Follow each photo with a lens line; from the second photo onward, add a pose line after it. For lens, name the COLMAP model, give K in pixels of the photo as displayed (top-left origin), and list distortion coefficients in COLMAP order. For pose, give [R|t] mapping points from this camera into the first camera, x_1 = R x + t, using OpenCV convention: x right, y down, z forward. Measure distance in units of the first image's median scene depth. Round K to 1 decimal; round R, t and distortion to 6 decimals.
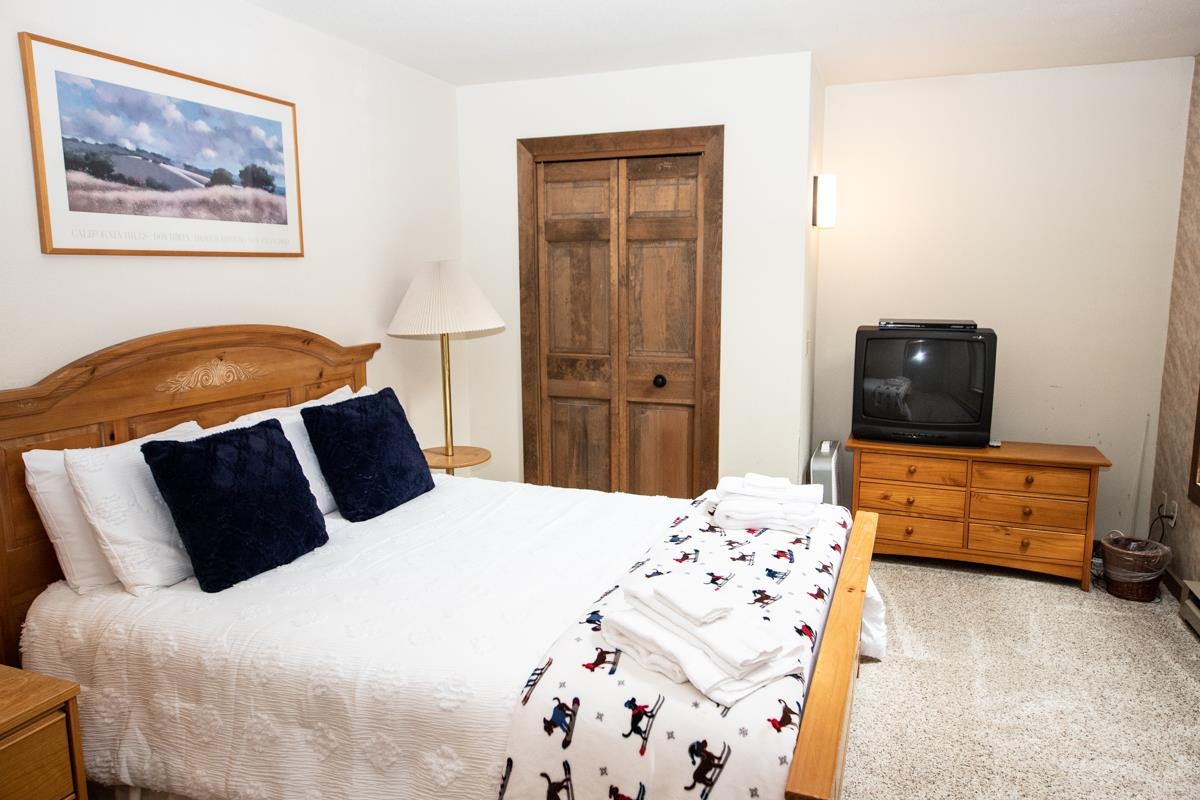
lens RADIAL K [[775.3, 0, 603.6], [0, 775.3, 393.3], [0, 0, 1]] dist [0.019037, -0.003582]
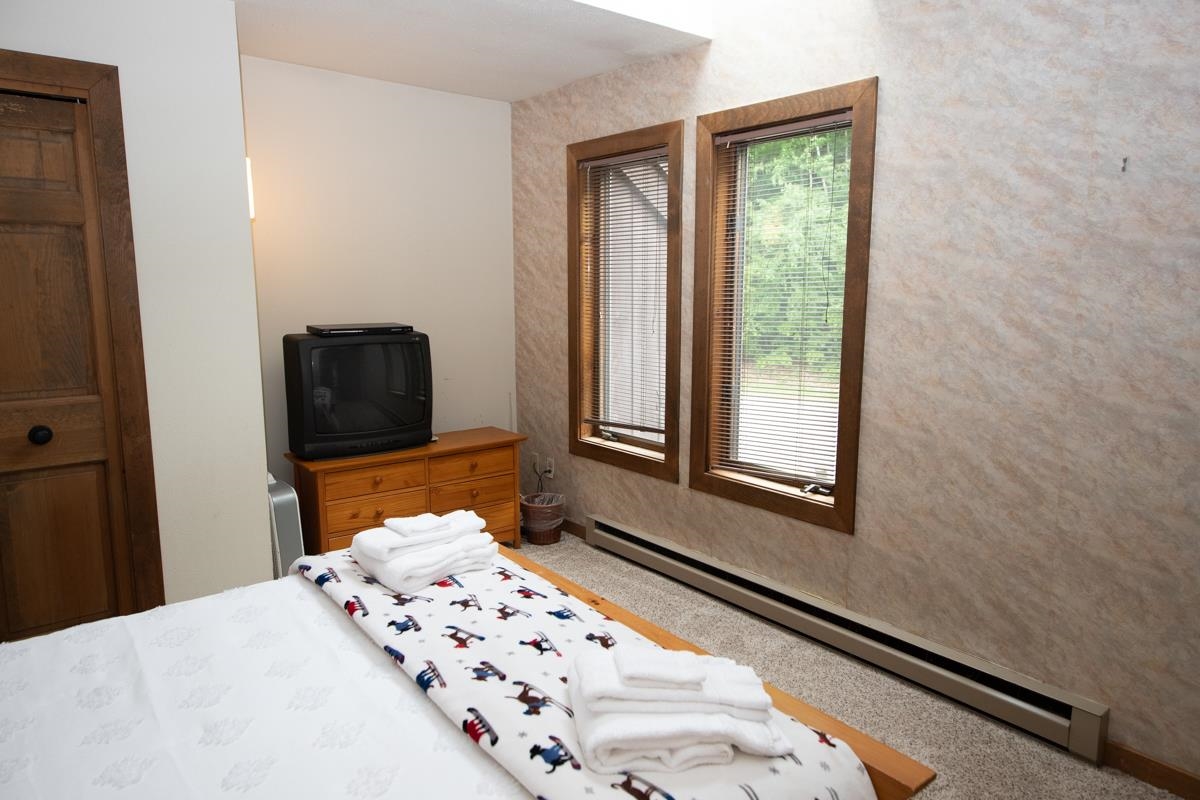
lens RADIAL K [[767.8, 0, 593.1], [0, 767.8, 392.9], [0, 0, 1]] dist [0.014949, -0.000999]
pose [[0.516582, -0.123744, 0.847248, -0.267295], [0.125907, 0.989724, 0.067786, -0.040795], [-0.846930, 0.071657, 0.526854, 0.276466]]
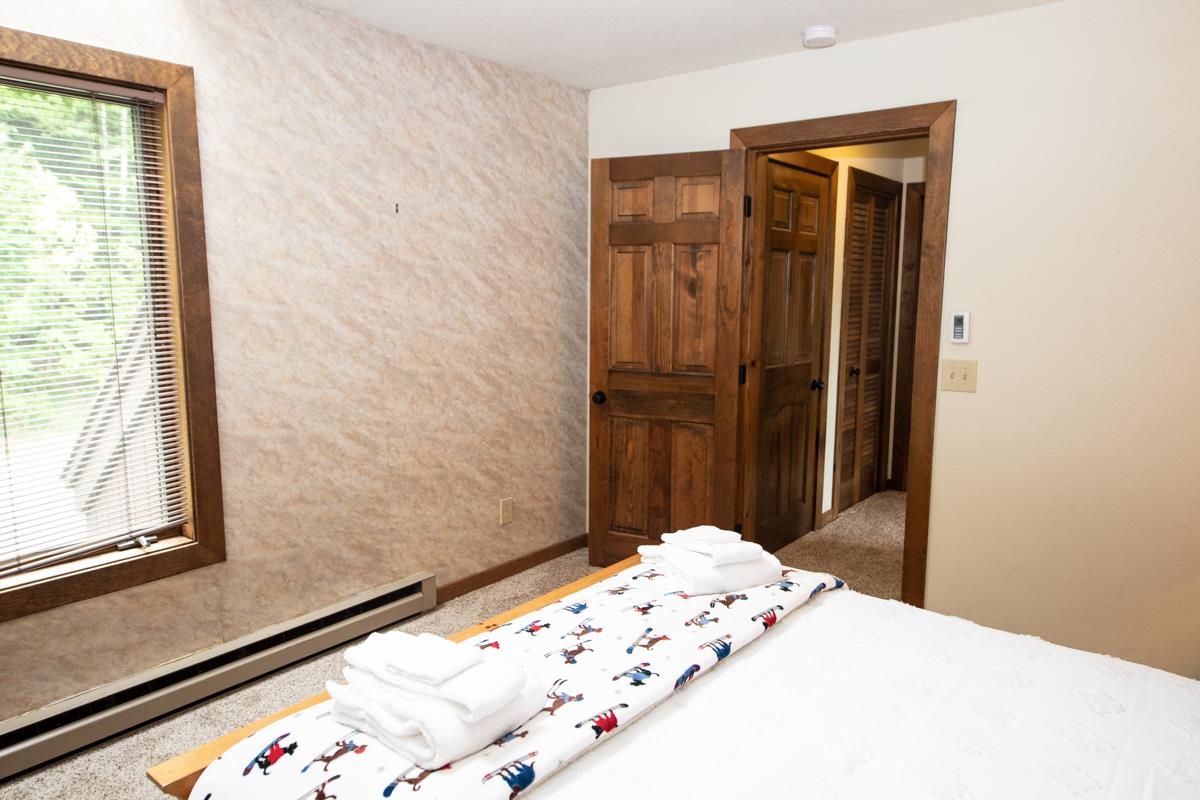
lens RADIAL K [[792.3, 0, 600.0], [0, 792.3, 400.0], [0, 0, 1]] dist [0.017736, -0.000916]
pose [[-0.949831, -0.043201, 0.309766, -0.049068], [0.048037, 0.958513, 0.280972, -0.150615], [-0.309053, 0.281756, -0.908350, 1.002549]]
